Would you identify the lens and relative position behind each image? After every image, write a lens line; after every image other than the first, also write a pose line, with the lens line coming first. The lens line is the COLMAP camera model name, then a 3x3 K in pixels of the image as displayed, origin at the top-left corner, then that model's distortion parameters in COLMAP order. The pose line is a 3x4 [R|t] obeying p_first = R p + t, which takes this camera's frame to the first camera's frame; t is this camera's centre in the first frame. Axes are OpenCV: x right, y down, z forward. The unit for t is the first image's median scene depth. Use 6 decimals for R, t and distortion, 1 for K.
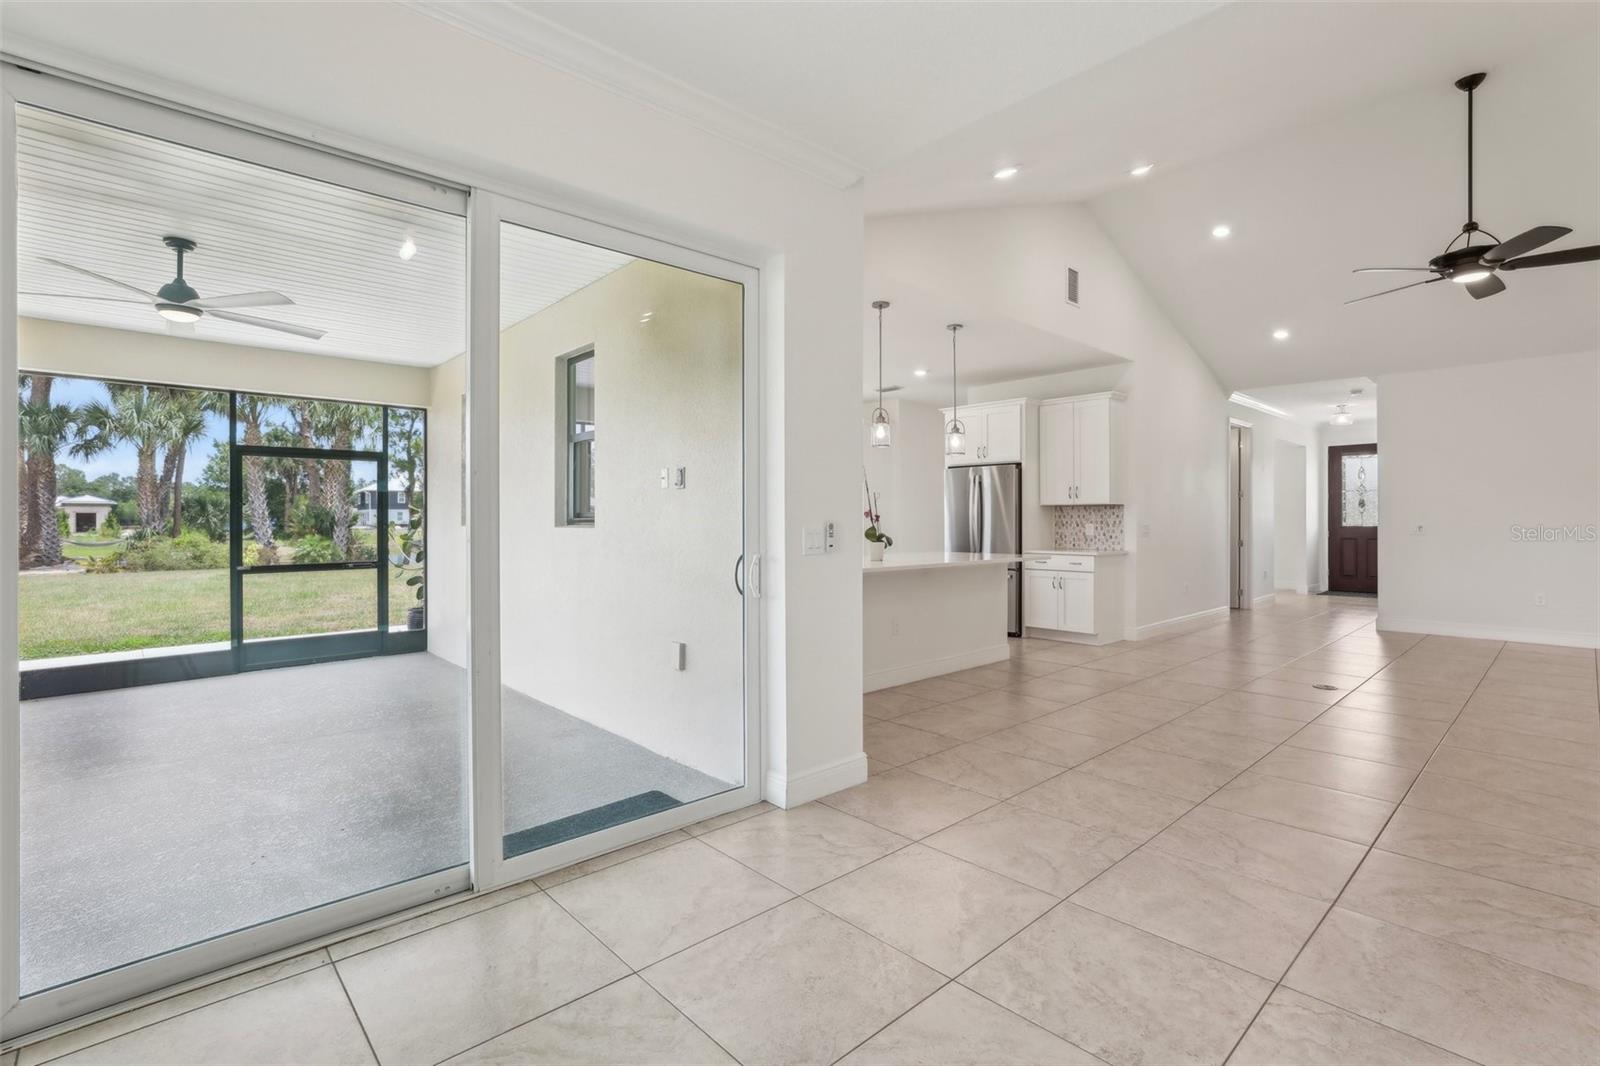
lens RADIAL K [[737.4, 0, 794.5], [0, 737.4, 522.7], [0, 0, 1]] dist [-0.014848, 0.000845]
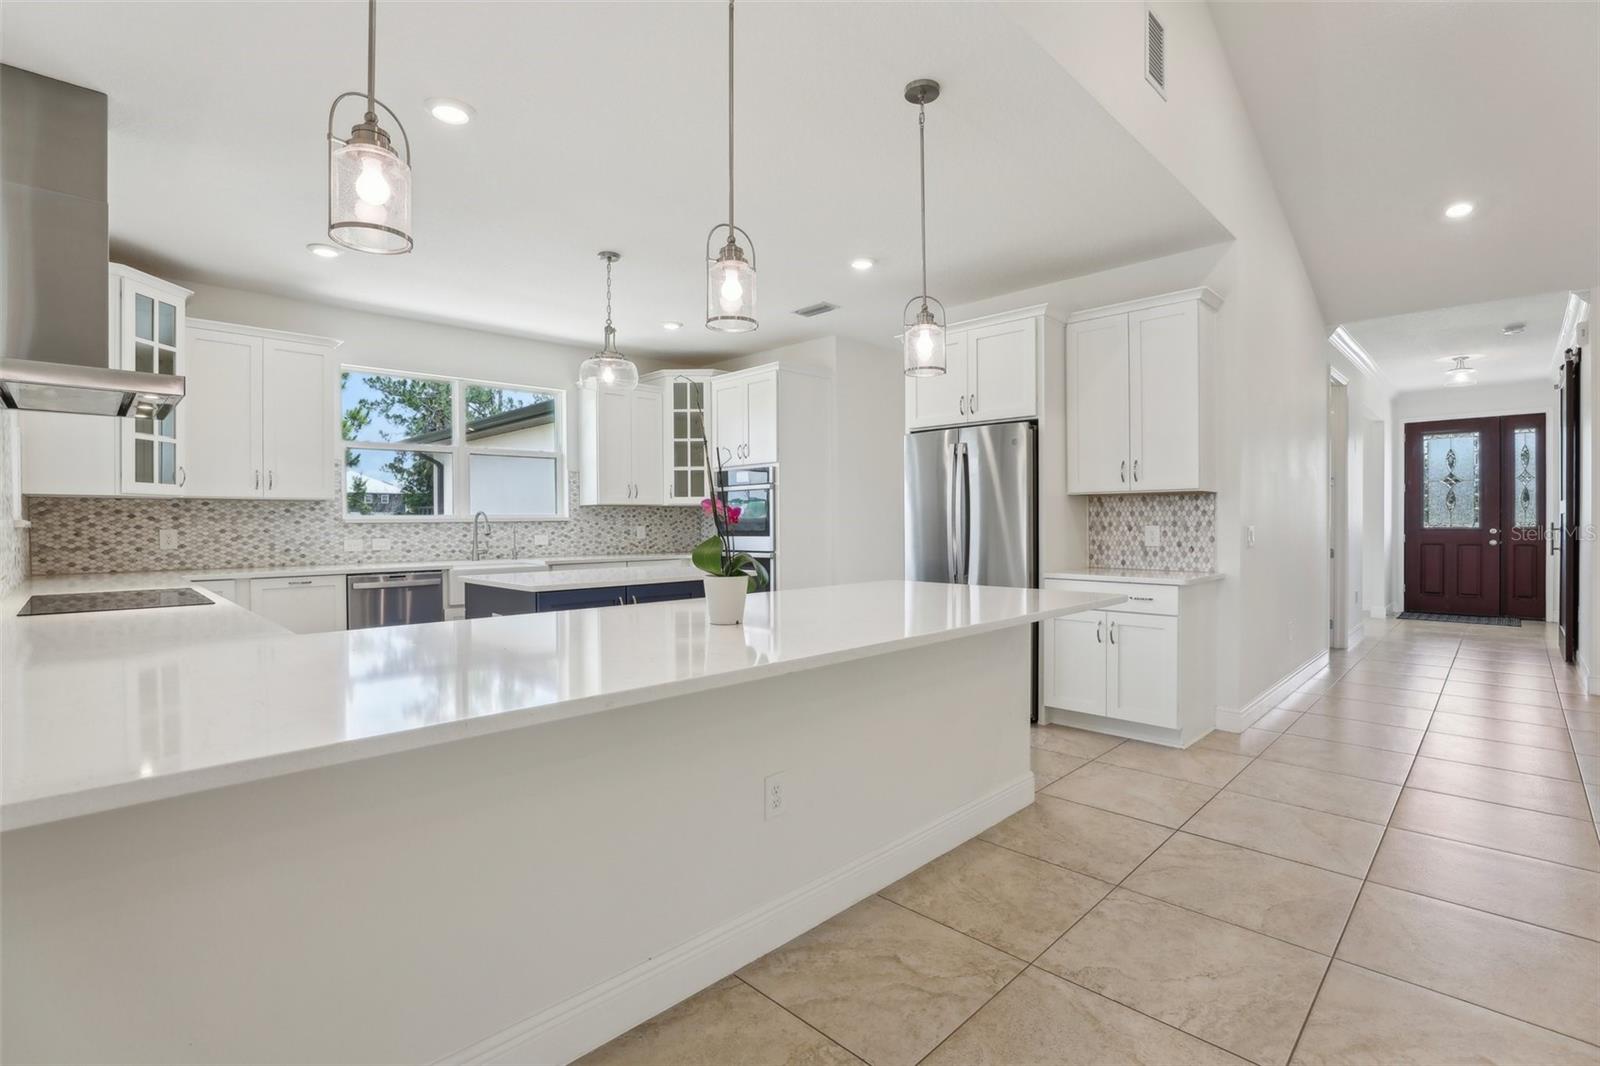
lens RADIAL K [[737.4, 0, 792.5], [0, 737.4, 538.3], [0, 0, 1]] dist [-0.014848, 0.000845]
pose [[0.999051, -0.004014, 0.043375, 0.091164], [0.003249, 0.999838, 0.017687, 0.000073], [-0.043439, -0.017530, 0.998902, 0.426333]]
